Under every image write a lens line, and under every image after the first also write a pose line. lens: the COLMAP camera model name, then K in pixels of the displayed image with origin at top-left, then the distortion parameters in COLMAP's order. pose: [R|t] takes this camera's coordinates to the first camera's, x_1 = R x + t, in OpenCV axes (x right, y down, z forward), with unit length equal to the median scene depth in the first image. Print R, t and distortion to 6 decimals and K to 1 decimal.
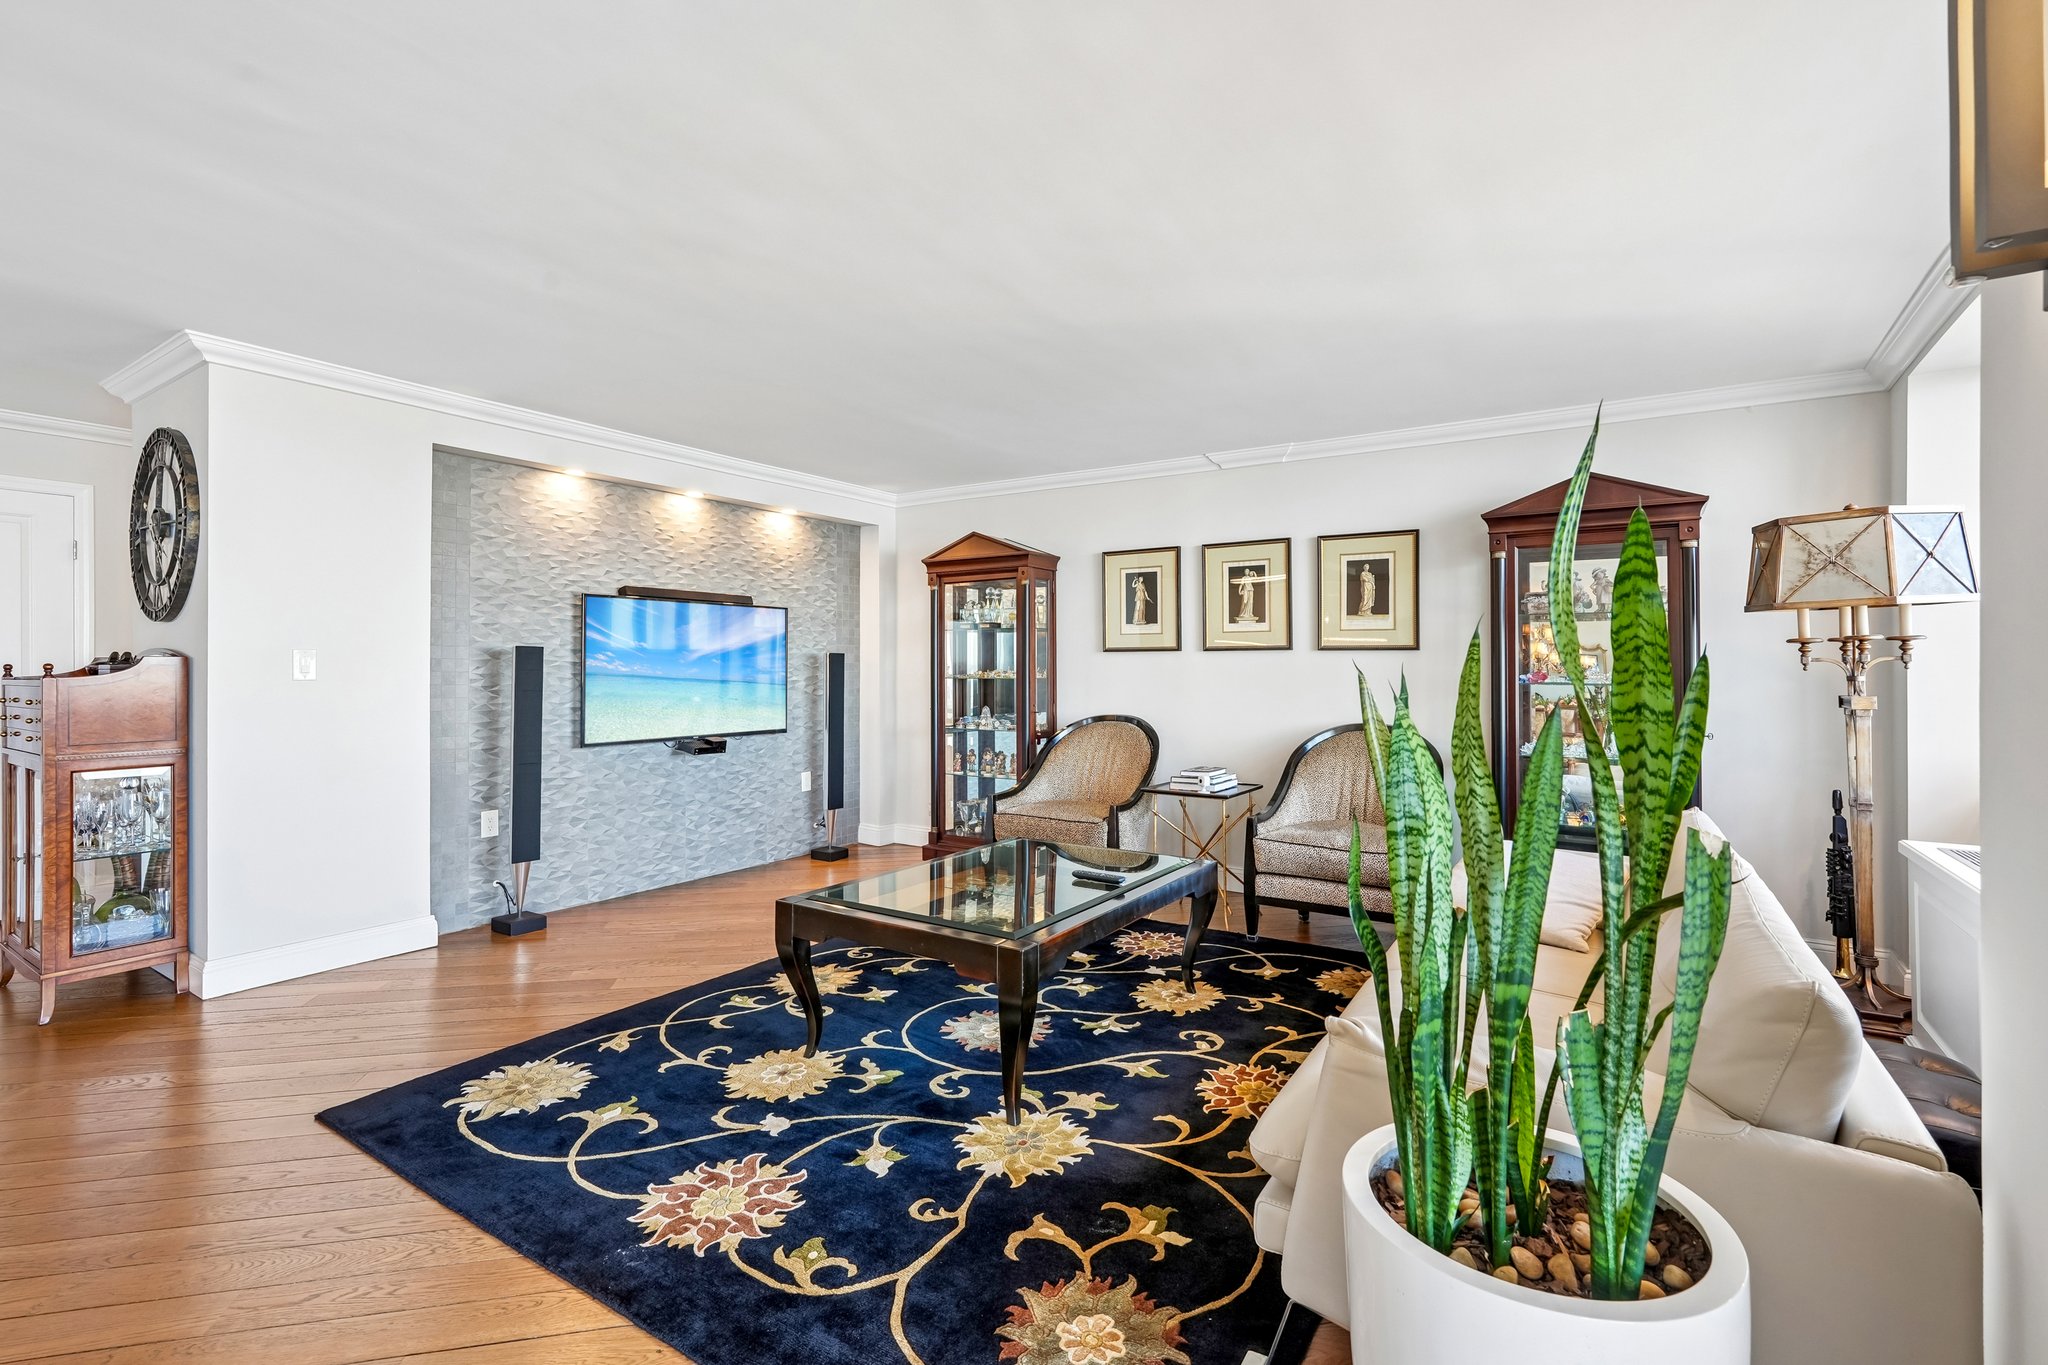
lens RADIAL K [[923.8, 0, 1029.8], [0, 923.8, 664.6], [0, 0, 1]] dist [-0.010819, 0.006717]
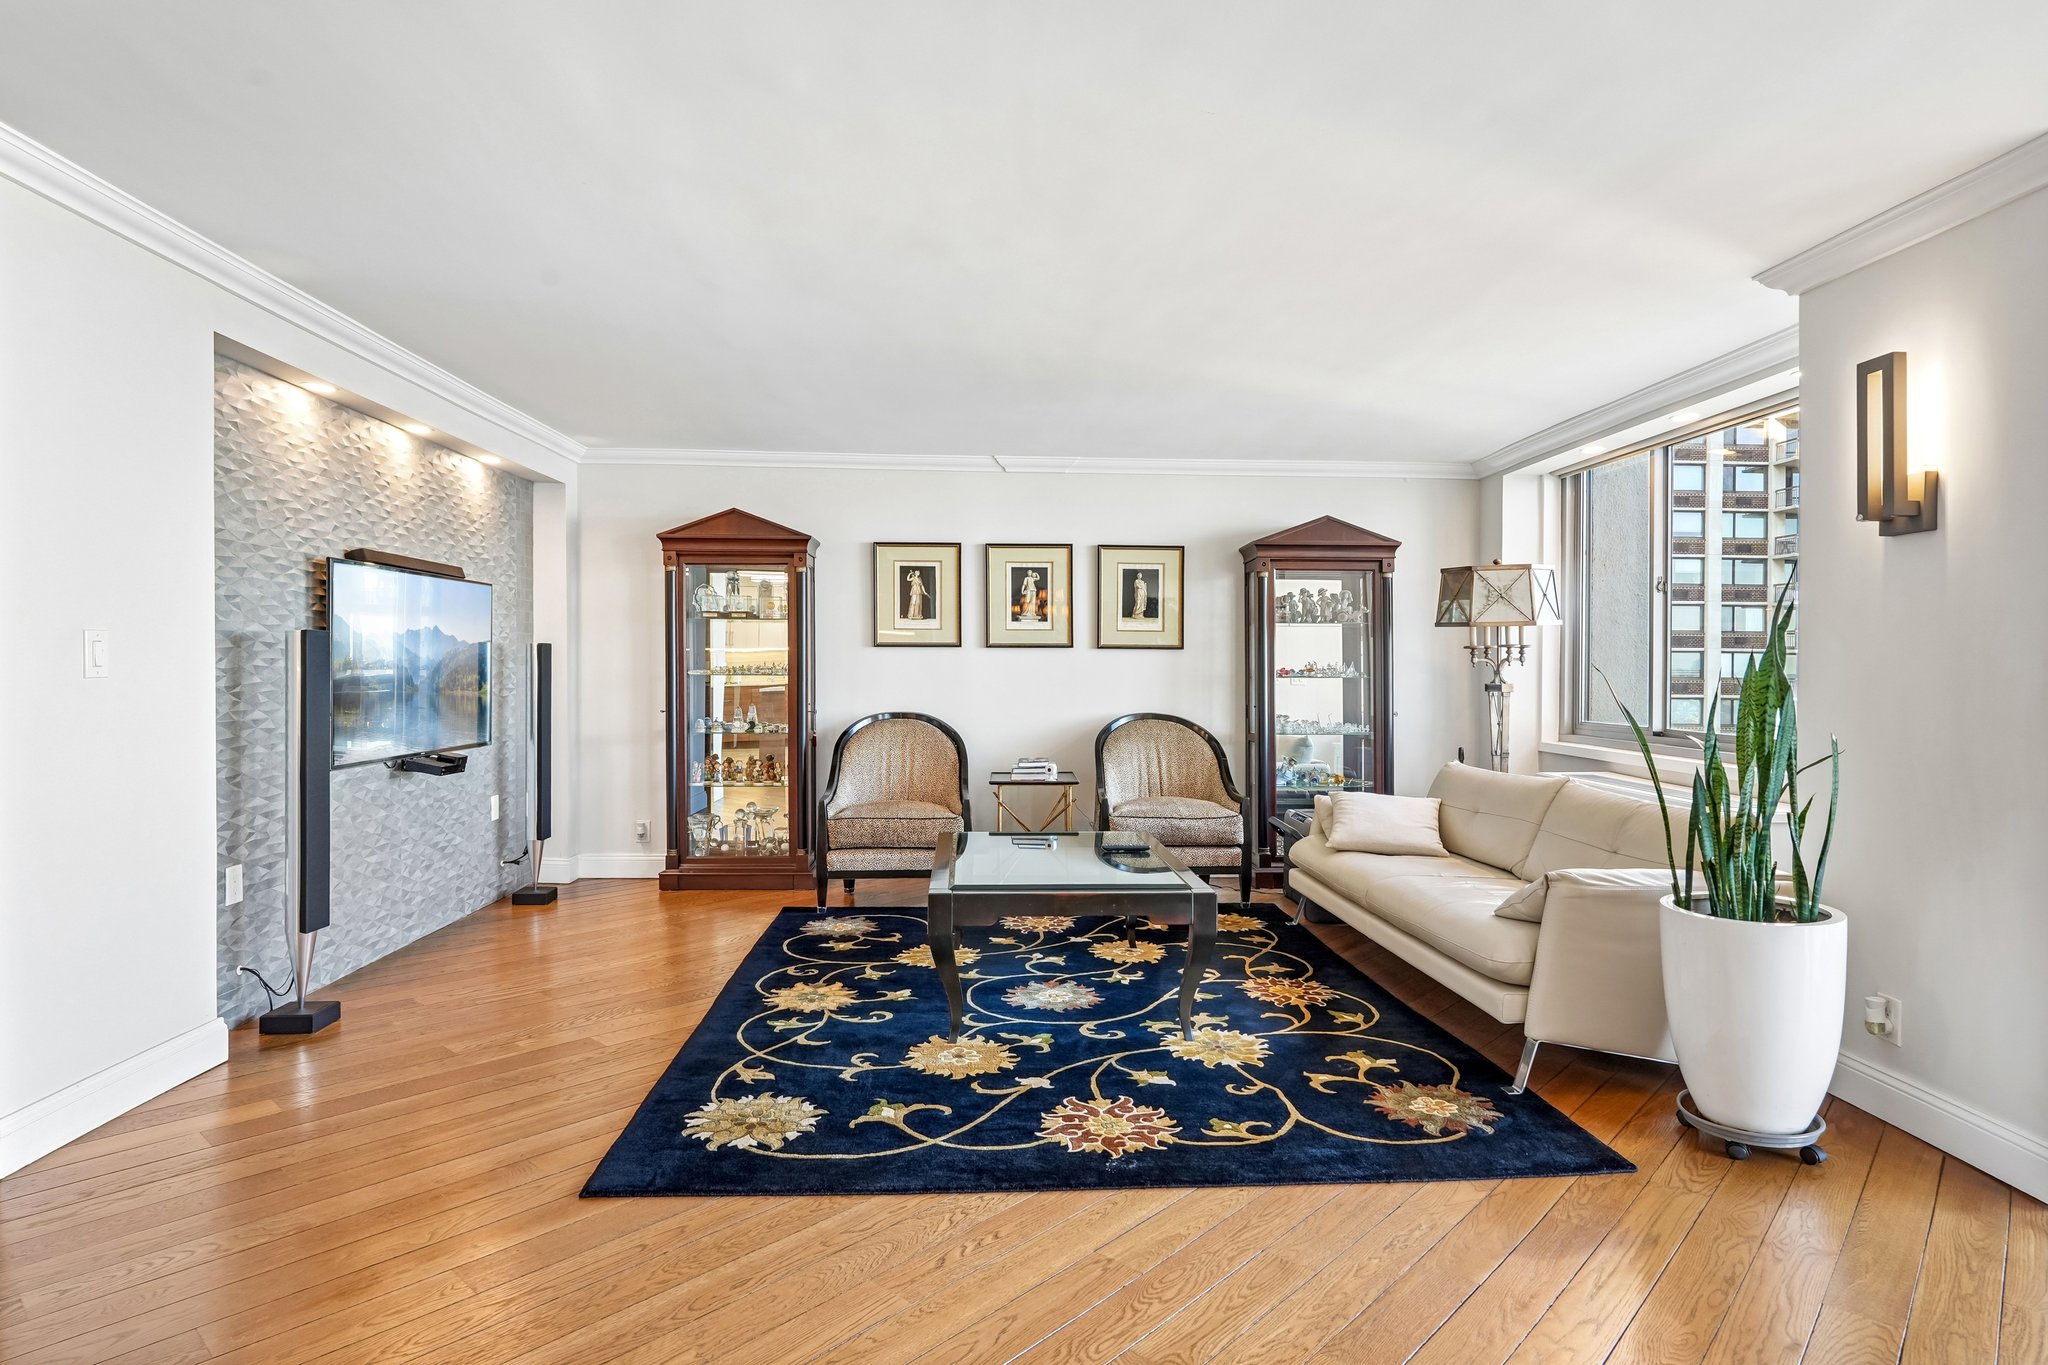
lens RADIAL K [[1115.0, 0, 1032.7], [0, 1115.0, 680.2], [0, 0, 1]] dist [-0.007093, 0.006738]
pose [[0.806742, -0.004597, 0.590887, -0.597337], [-0.006218, 0.999848, 0.016268, 0.001269], [-0.590872, -0.016798, 0.806591, -0.030292]]
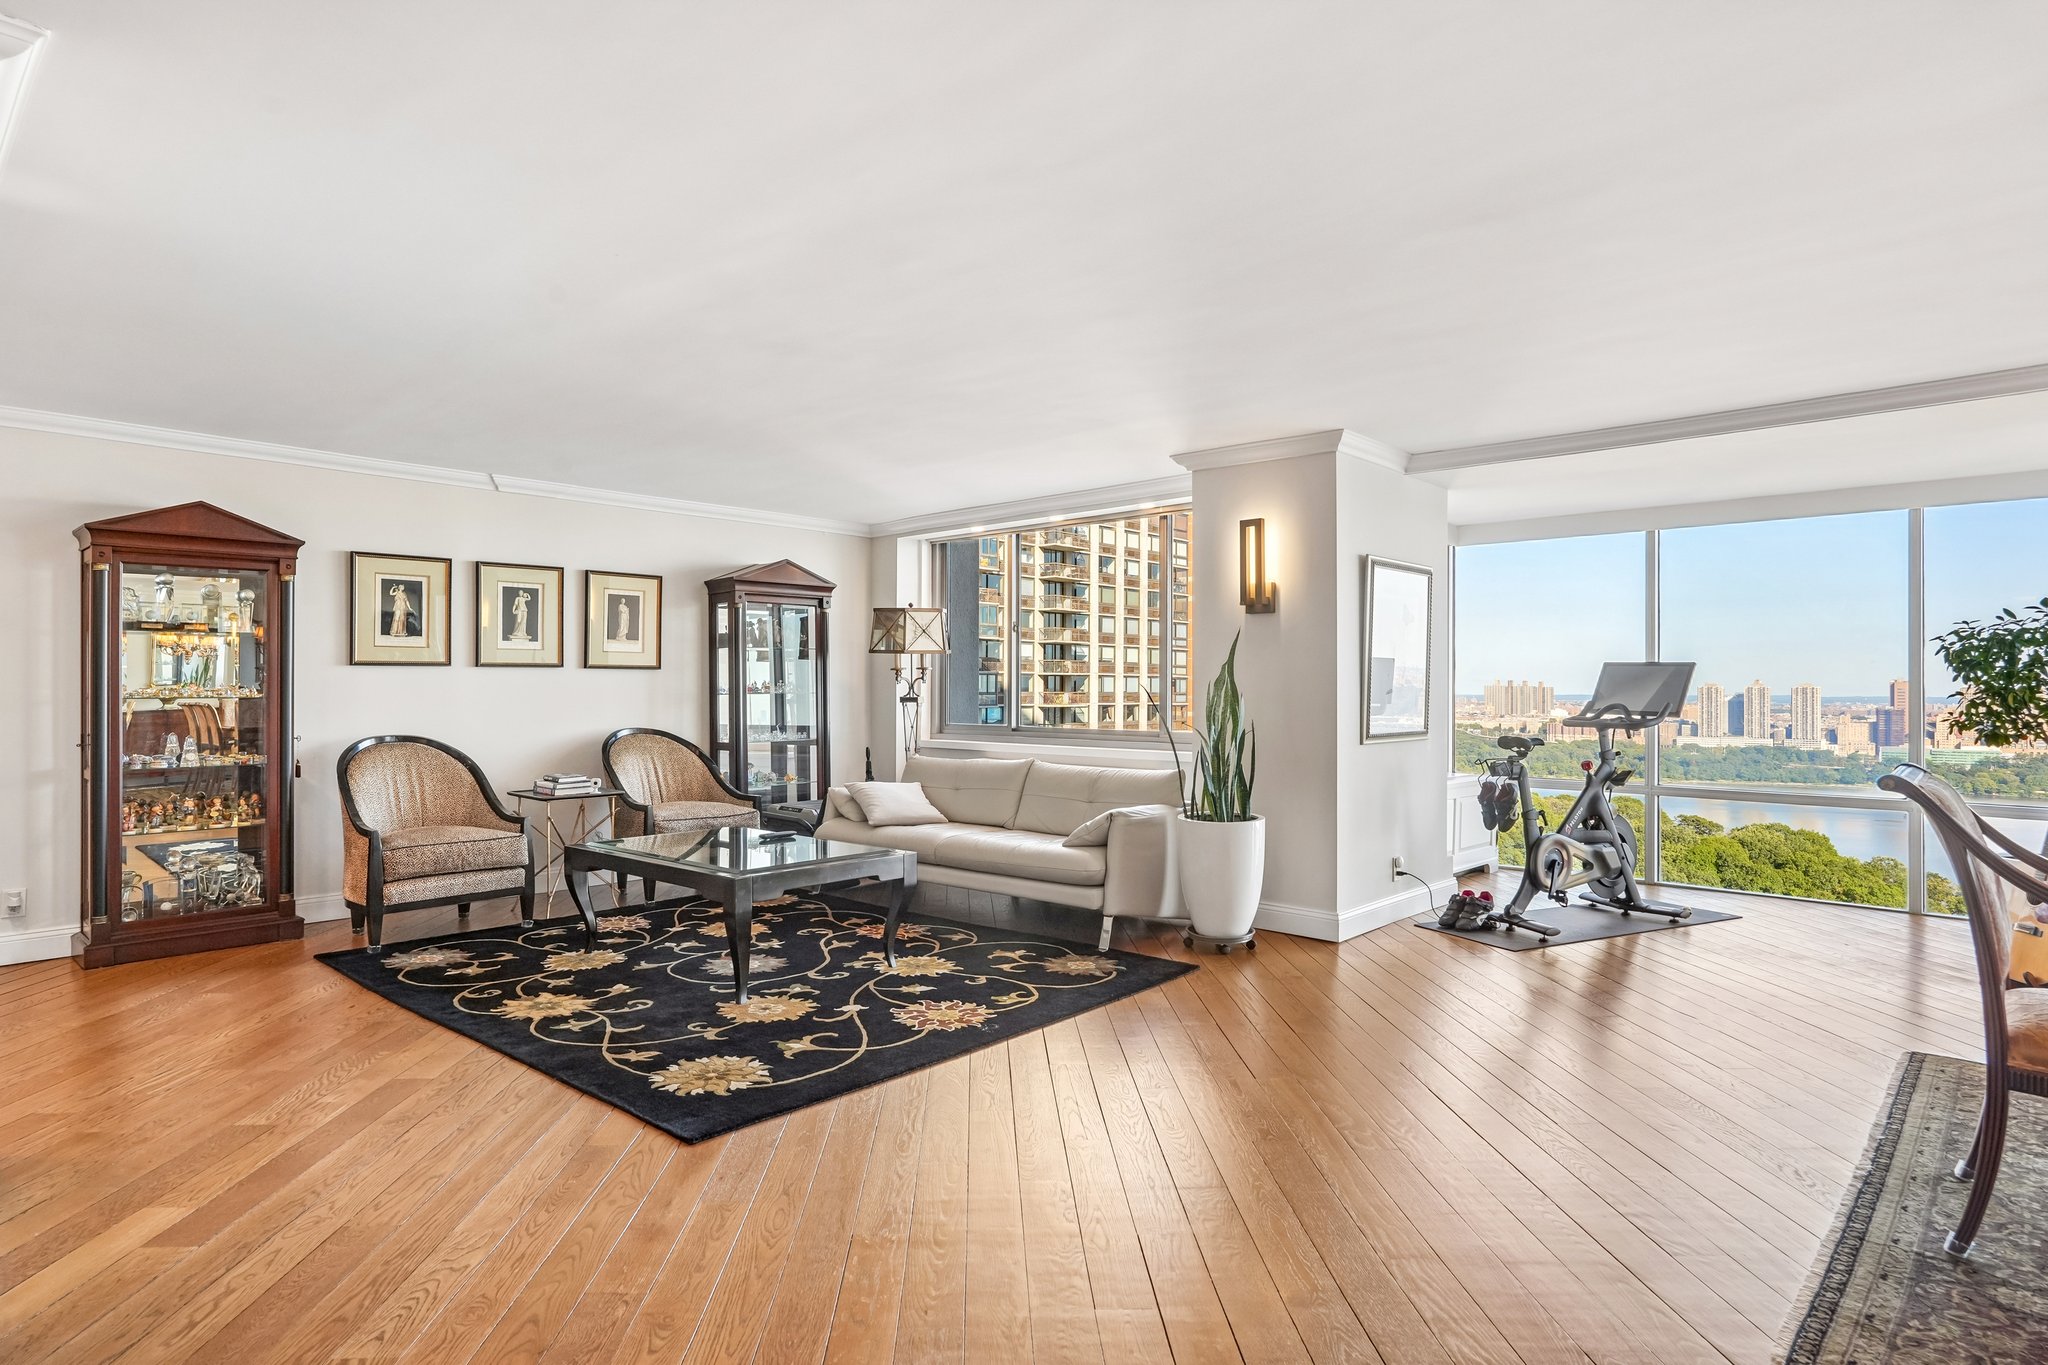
lens RADIAL K [[1115.0, 0, 1005.7], [0, 1115.0, 674.1], [0, 0, 1]] dist [-0.007093, 0.006738]
pose [[0.172637, 0.007682, 0.984956, -1.083303], [-0.003270, 0.999969, -0.007226, 0.000495], [-0.984980, -0.001973, 0.172657, 0.269179]]
